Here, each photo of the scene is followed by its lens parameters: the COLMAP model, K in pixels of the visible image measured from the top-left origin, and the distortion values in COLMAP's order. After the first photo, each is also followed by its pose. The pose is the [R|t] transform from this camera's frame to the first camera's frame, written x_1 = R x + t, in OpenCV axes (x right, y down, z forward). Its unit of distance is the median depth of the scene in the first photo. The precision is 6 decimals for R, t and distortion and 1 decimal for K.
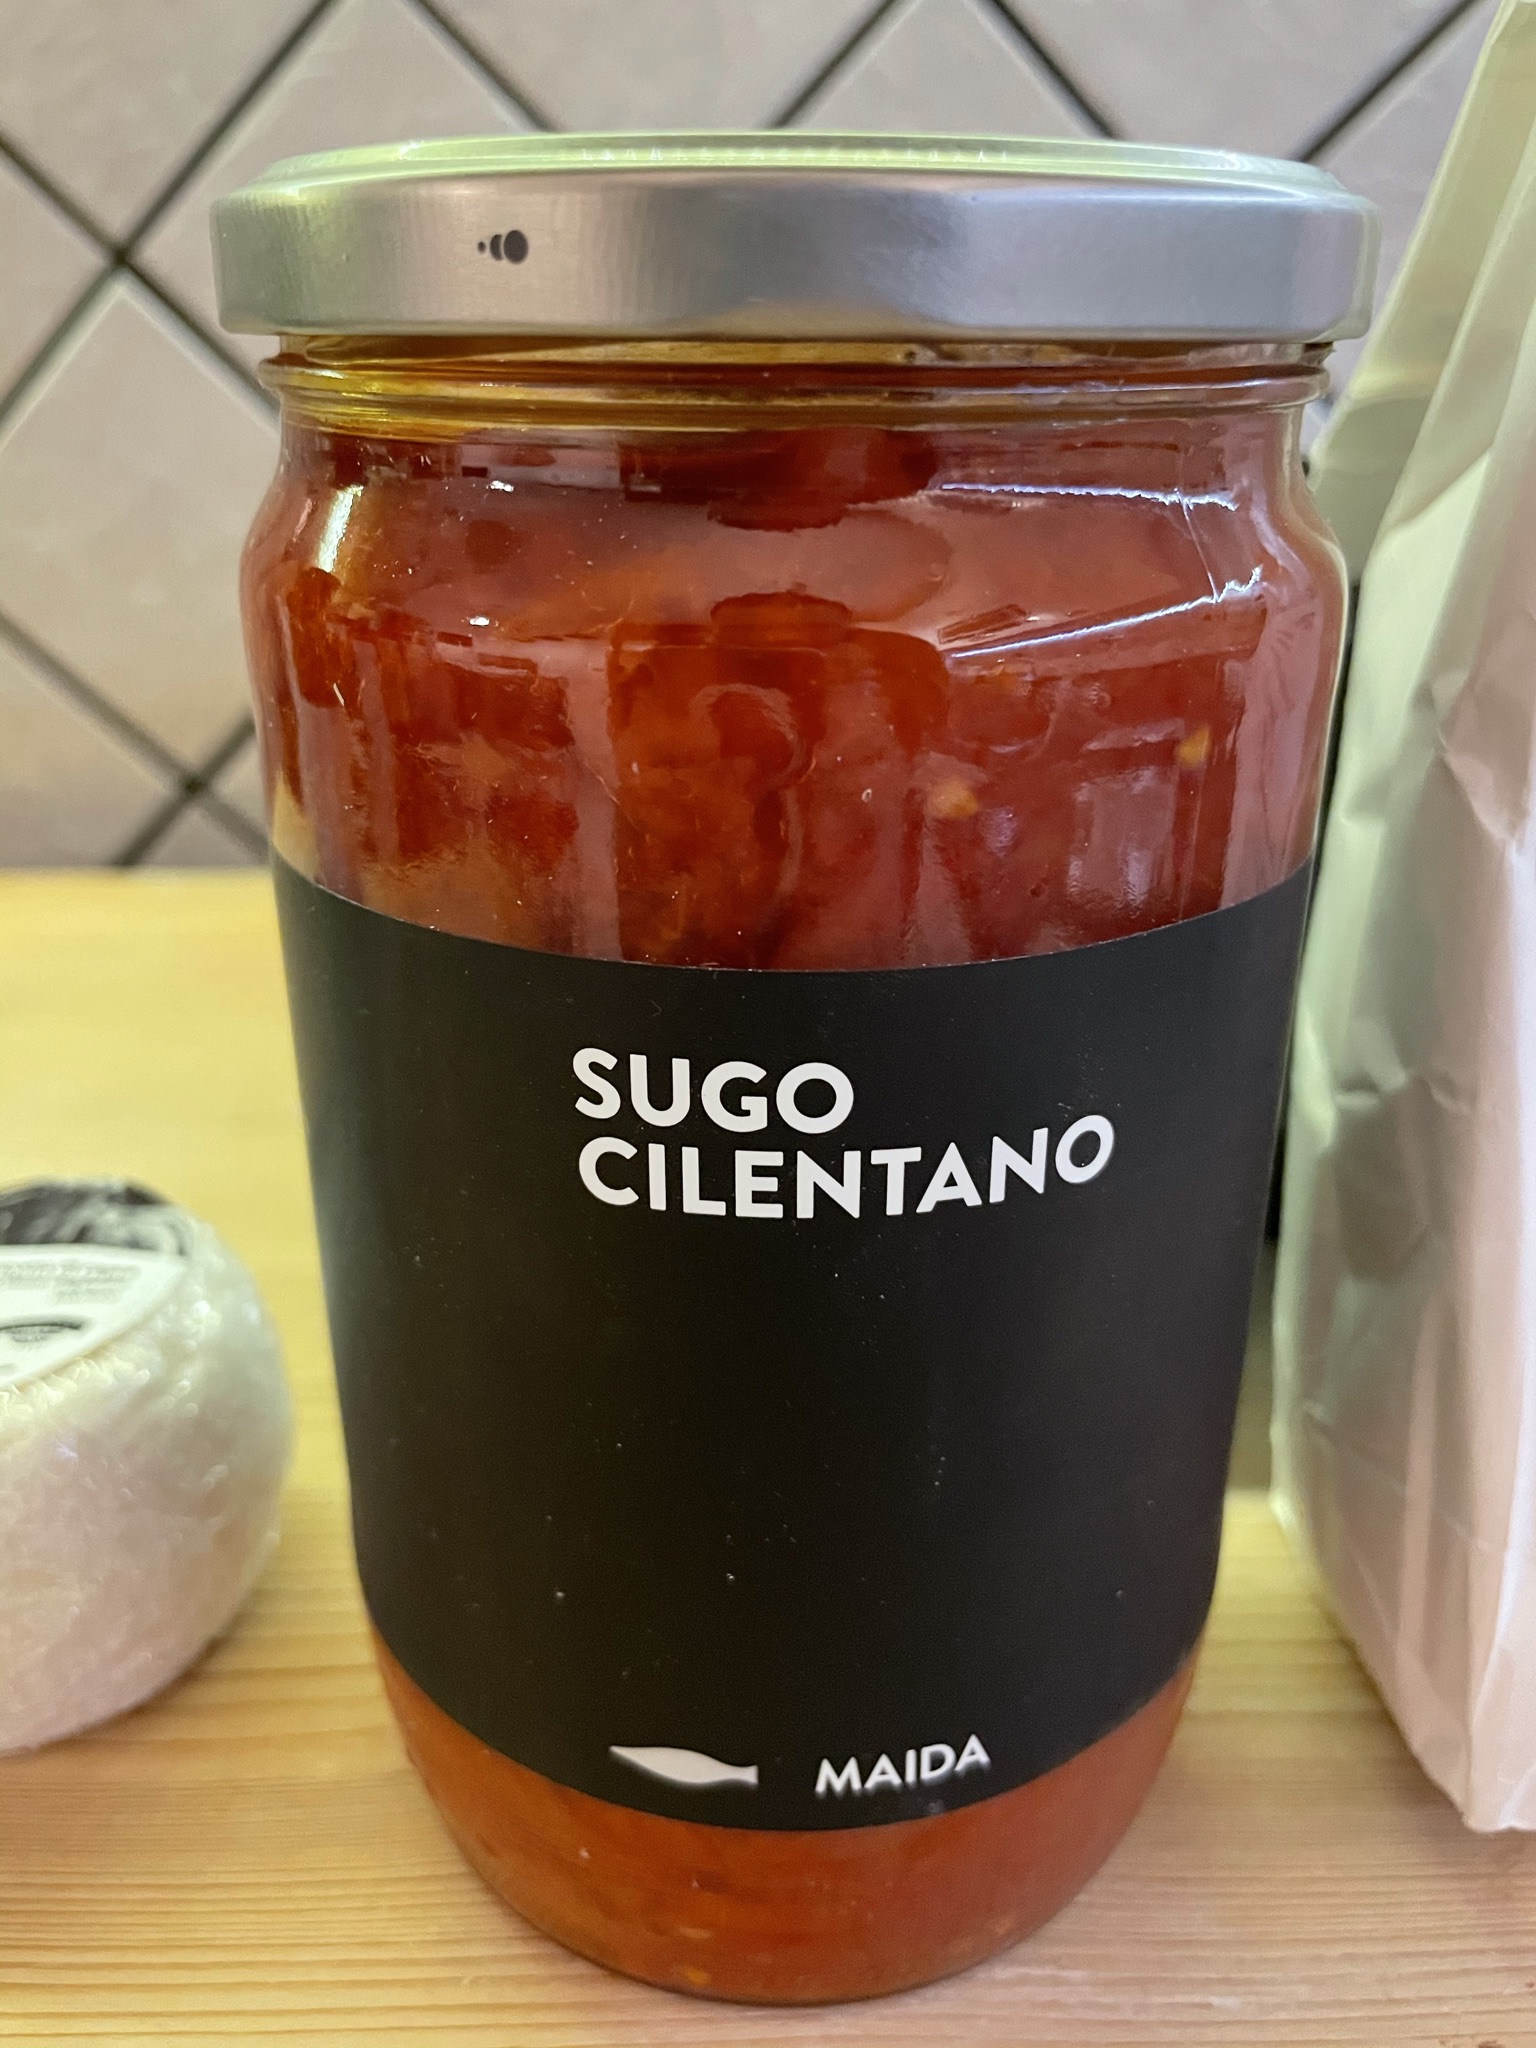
lens RADIAL K [[1859.3, 0, 776.3], [0, 1859.3, 1023.2], [0, 0, 1]] dist [-0.037725, -0.017288]
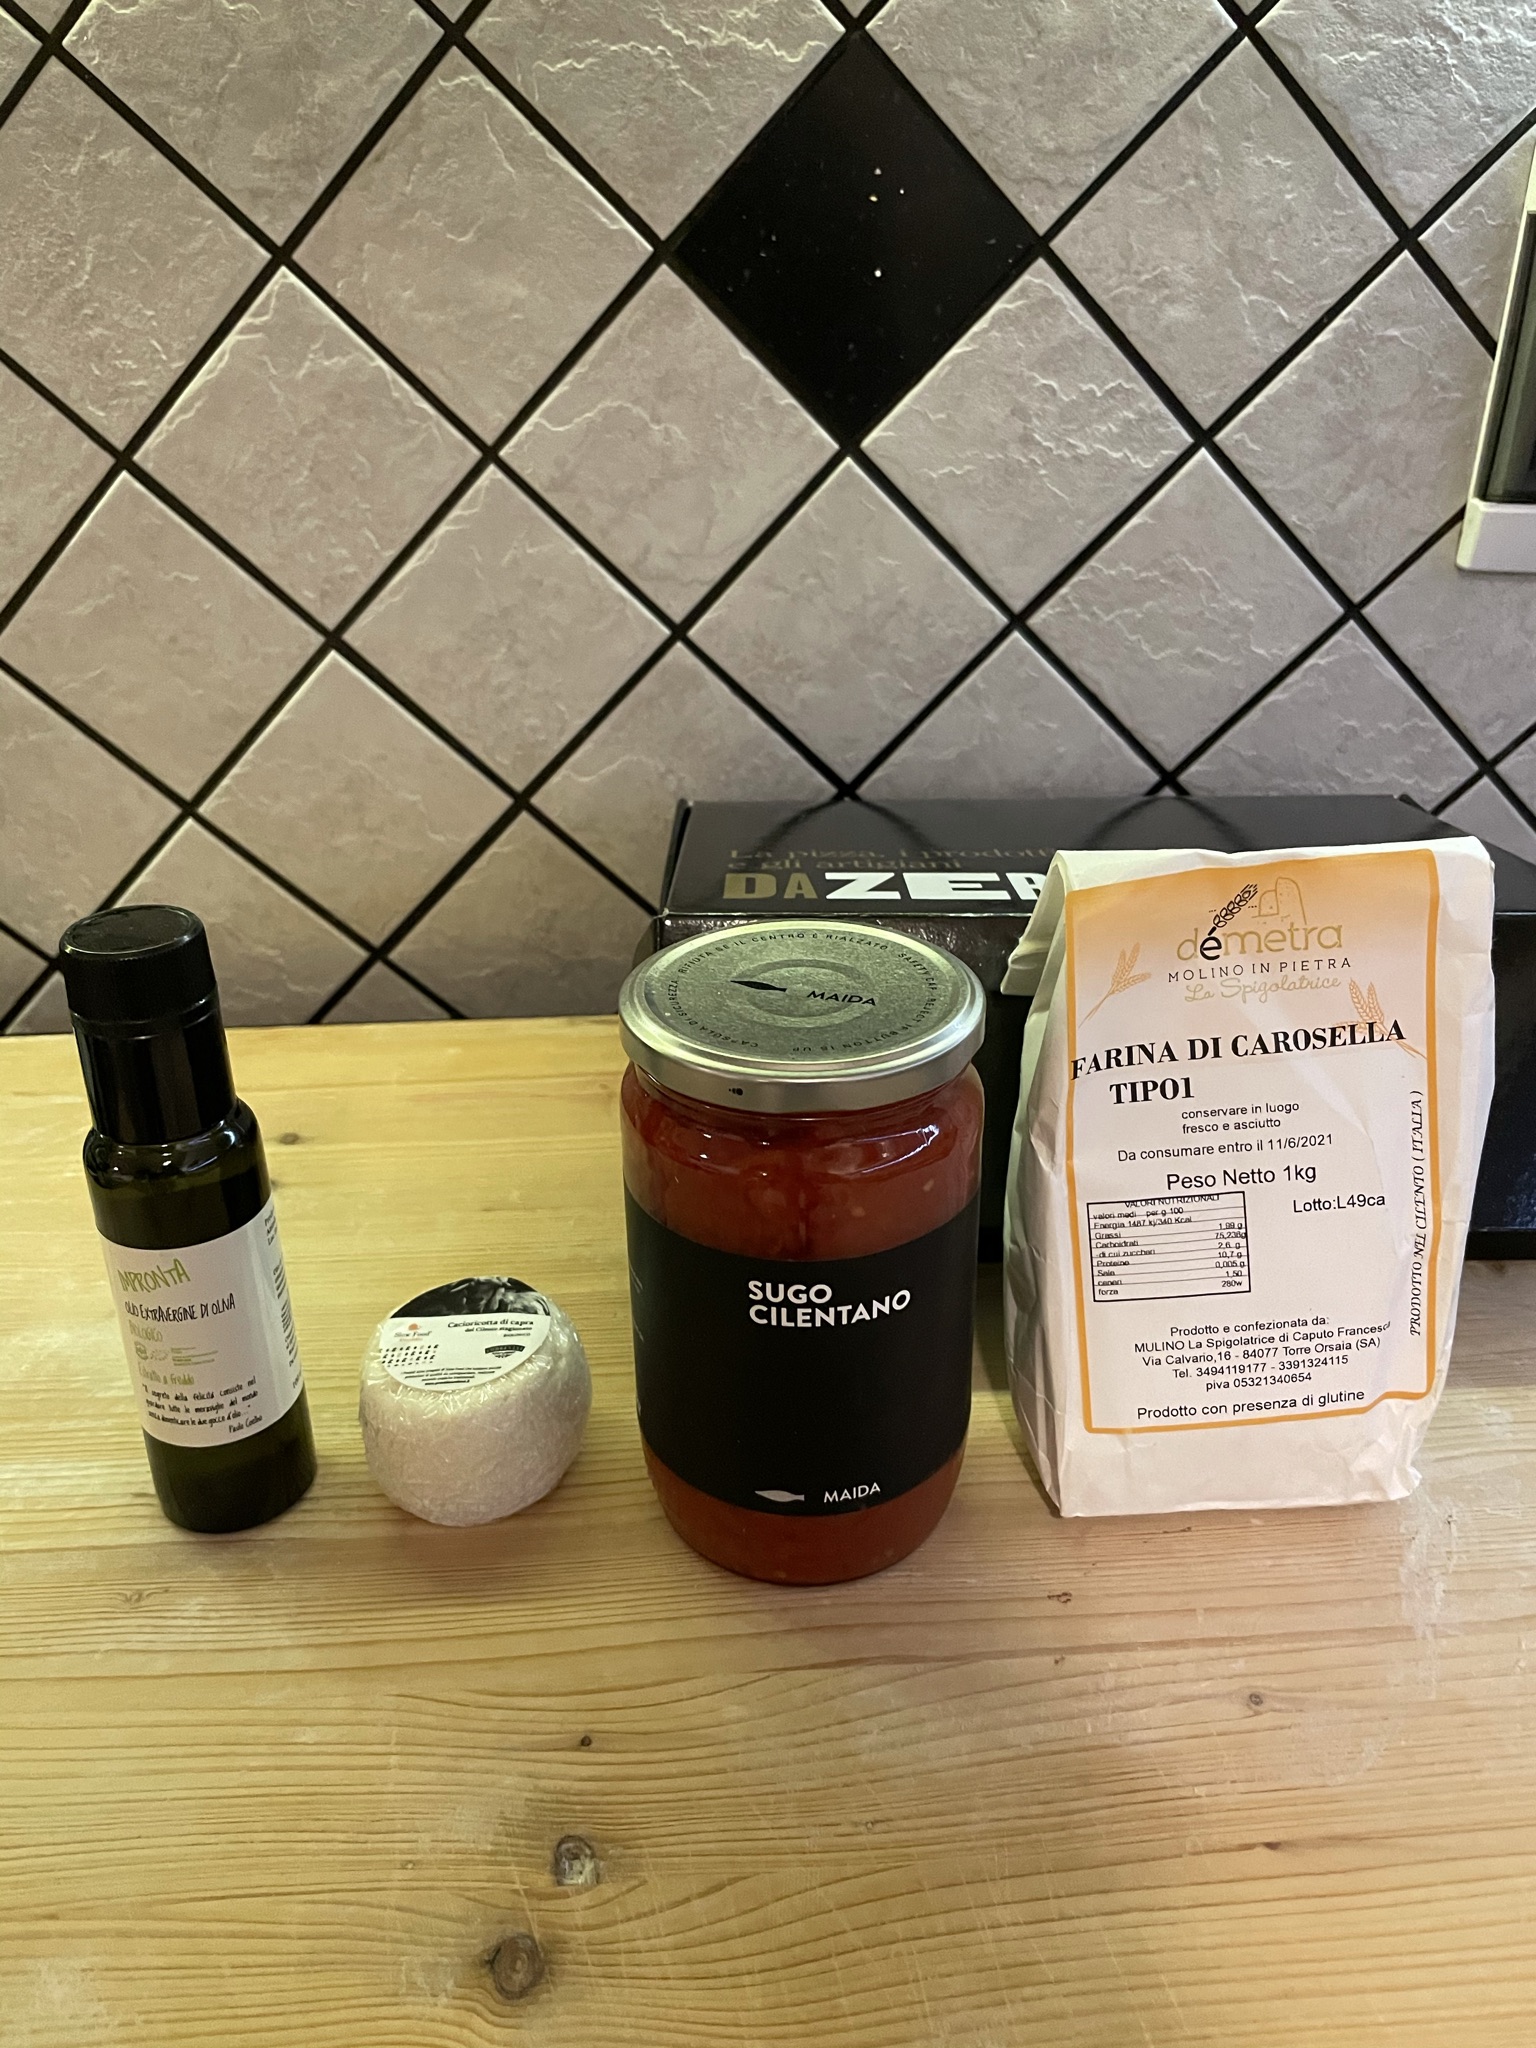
lens RADIAL K [[1696.3, 0, 781.7], [0, 1696.3, 1040.3], [0, 0, 1]] dist [0.028640, -0.092029]
pose [[0.998751, -0.033441, 0.037127, -0.127171], [0.031239, 0.997805, 0.058390, -0.513297], [-0.038998, -0.057157, 0.997603, -1.760610]]
